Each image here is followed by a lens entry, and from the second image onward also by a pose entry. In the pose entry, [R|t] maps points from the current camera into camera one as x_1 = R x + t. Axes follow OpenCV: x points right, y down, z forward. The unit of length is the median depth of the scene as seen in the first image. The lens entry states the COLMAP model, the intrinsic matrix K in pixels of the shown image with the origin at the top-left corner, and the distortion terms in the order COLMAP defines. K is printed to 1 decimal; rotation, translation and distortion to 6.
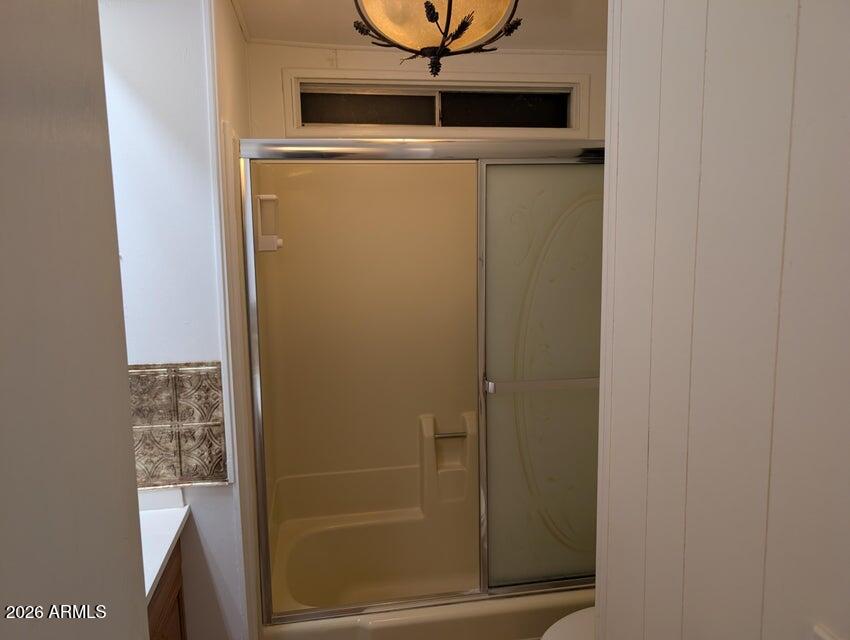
lens RADIAL K [[605.4, 0, 421.9], [0, 605.4, 315.8], [0, 0, 1]] dist [0.025118, -0.026818]
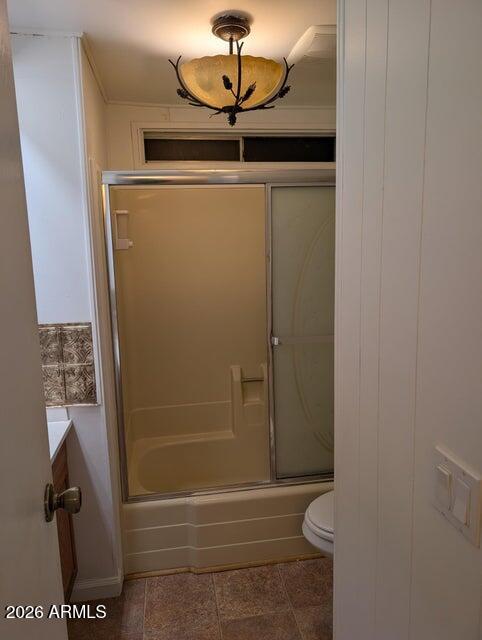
lens RADIAL K [[455.8, 0, 236.9], [0, 455.8, 319.1], [0, 0, 1]] dist [0.025118, -0.026818]
pose [[0.999917, -0.008218, -0.009937, 0.030384], [0.008453, 0.999679, 0.023886, 0.037641], [0.009738, -0.023968, 0.999665, -0.095206]]
